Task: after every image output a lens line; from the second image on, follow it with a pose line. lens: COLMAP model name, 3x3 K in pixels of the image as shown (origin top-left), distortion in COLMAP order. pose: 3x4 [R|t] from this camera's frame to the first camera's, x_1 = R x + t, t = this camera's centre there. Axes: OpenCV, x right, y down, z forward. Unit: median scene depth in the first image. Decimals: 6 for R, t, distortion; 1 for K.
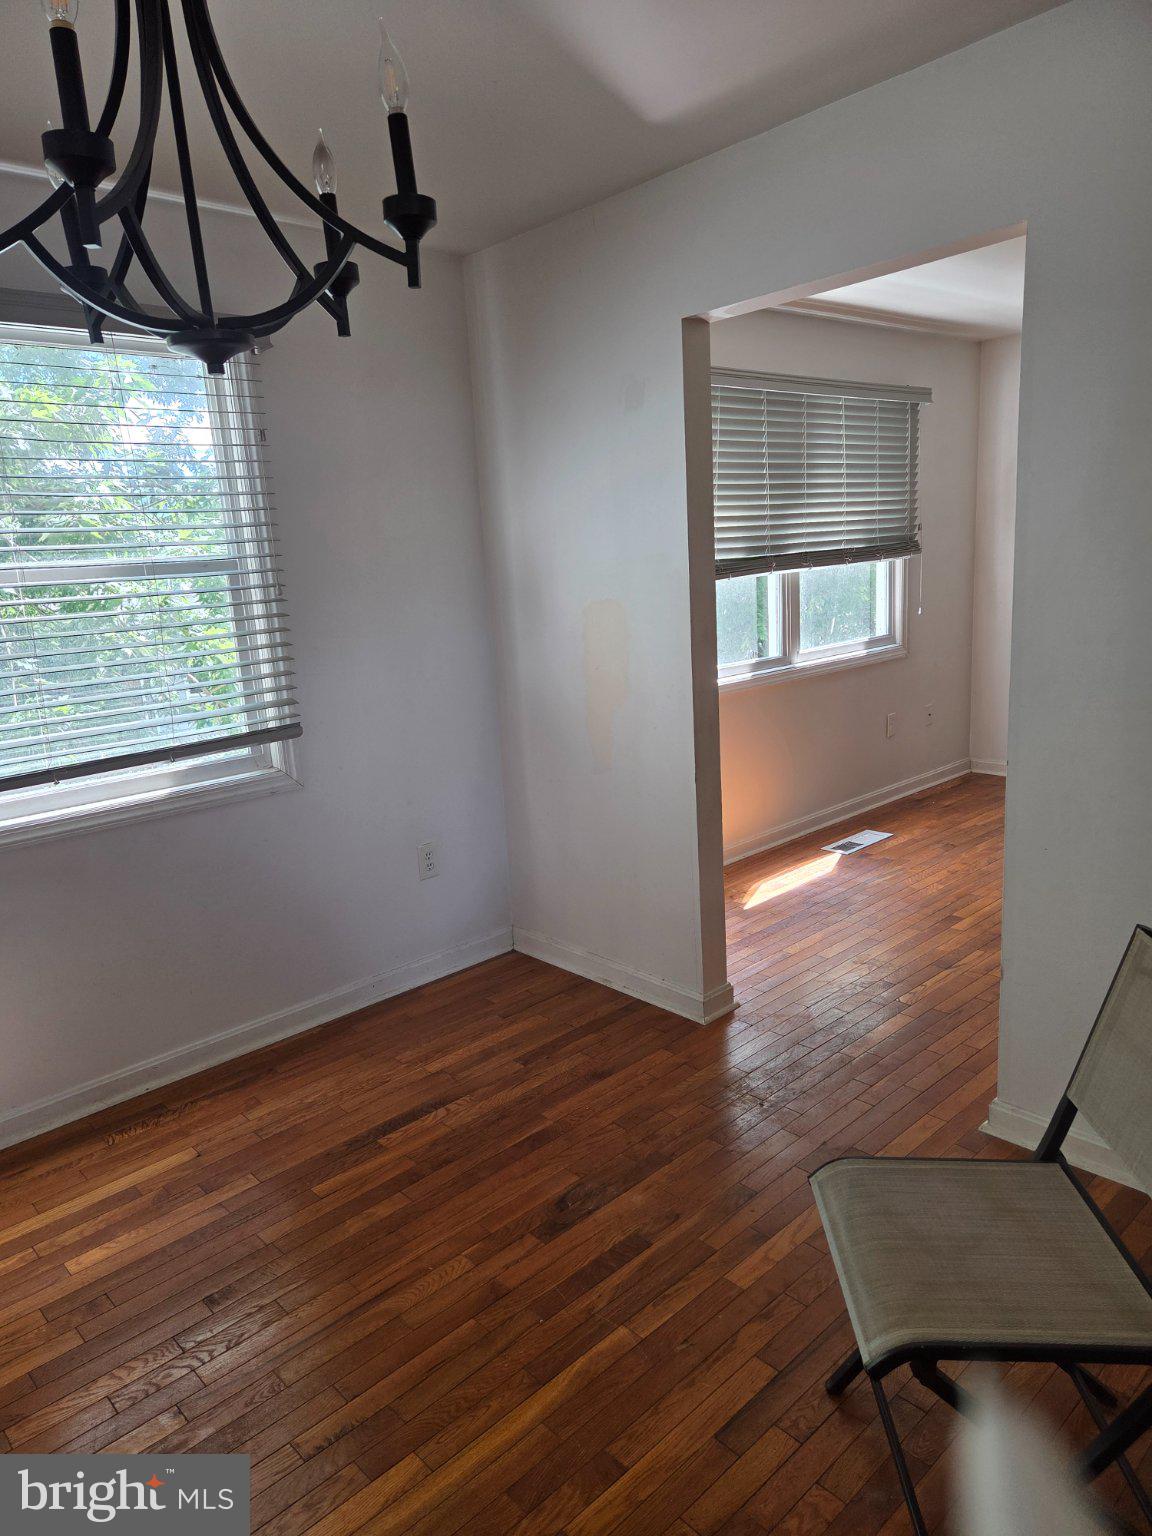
lens RADIAL K [[1016.9, 0, 576.0], [0, 1016.9, 768.0], [0, 0, 1]] dist [0.085193, -0.069278]
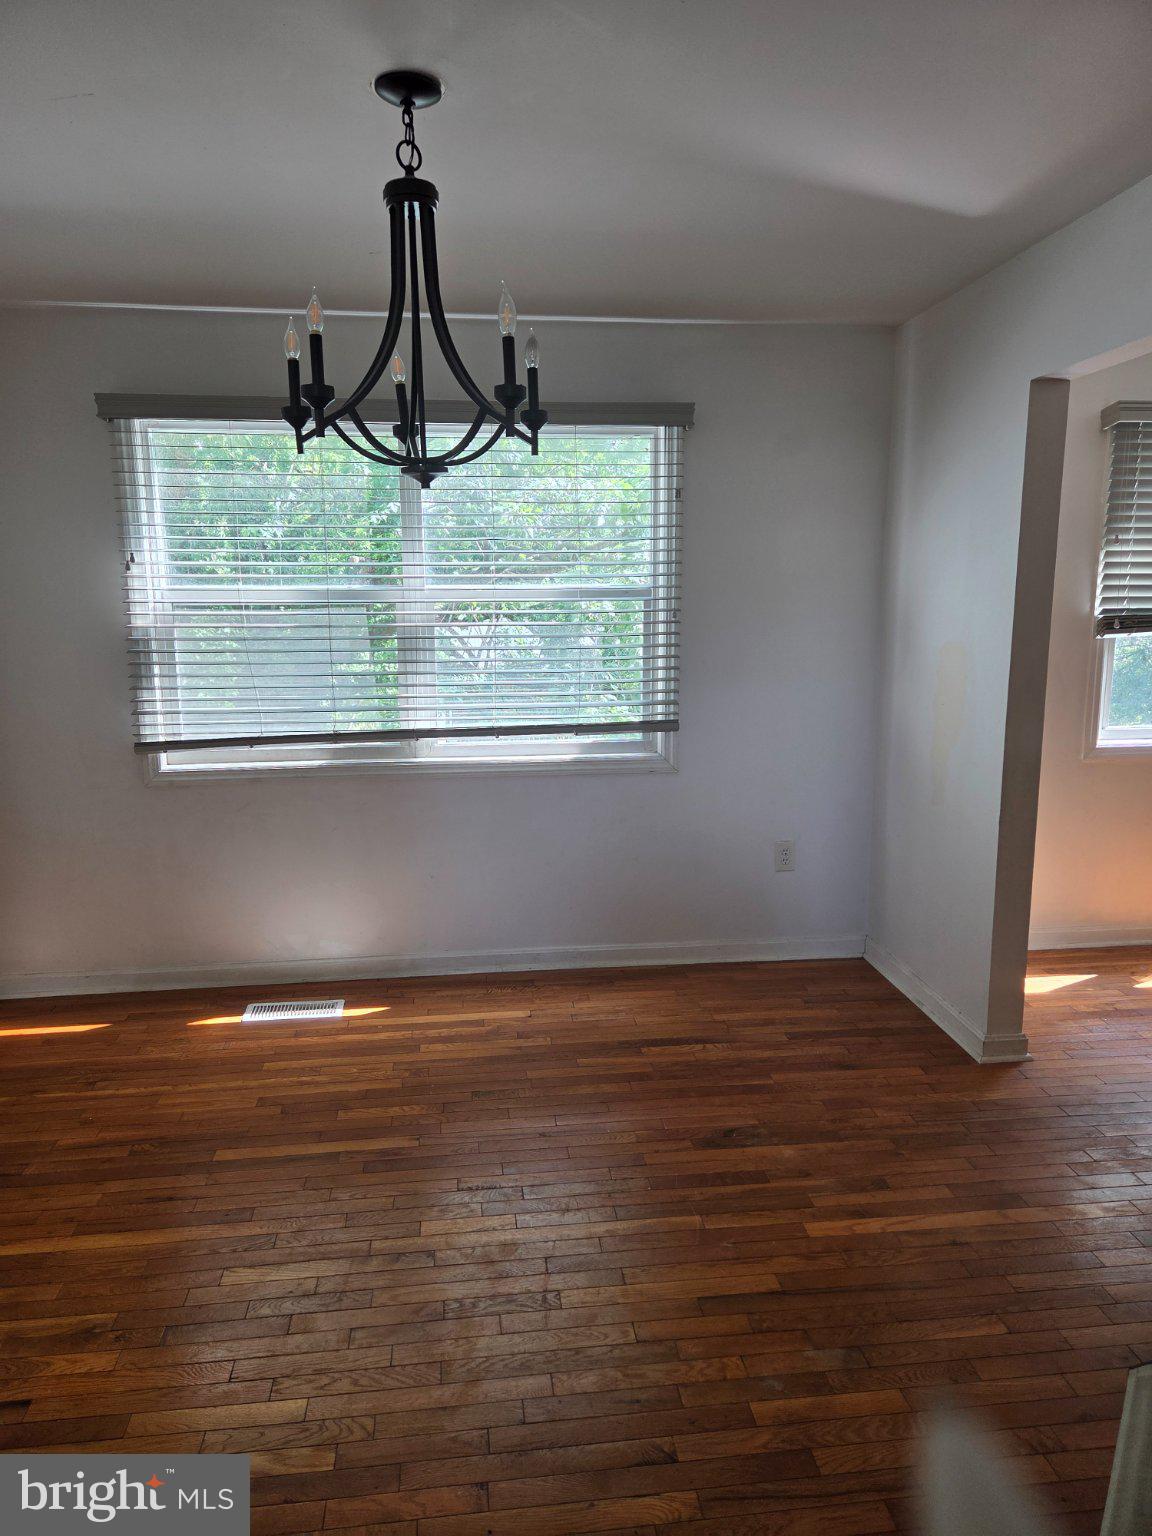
lens RADIAL K [[1016.9, 0, 576.0], [0, 1016.9, 768.0], [0, 0, 1]] dist [0.085193, -0.069278]
pose [[0.804916, 0.152813, -0.573374, 0.367240], [-0.163143, 0.986024, 0.033766, -0.007694], [0.570521, 0.066363, 0.818597, -0.092290]]
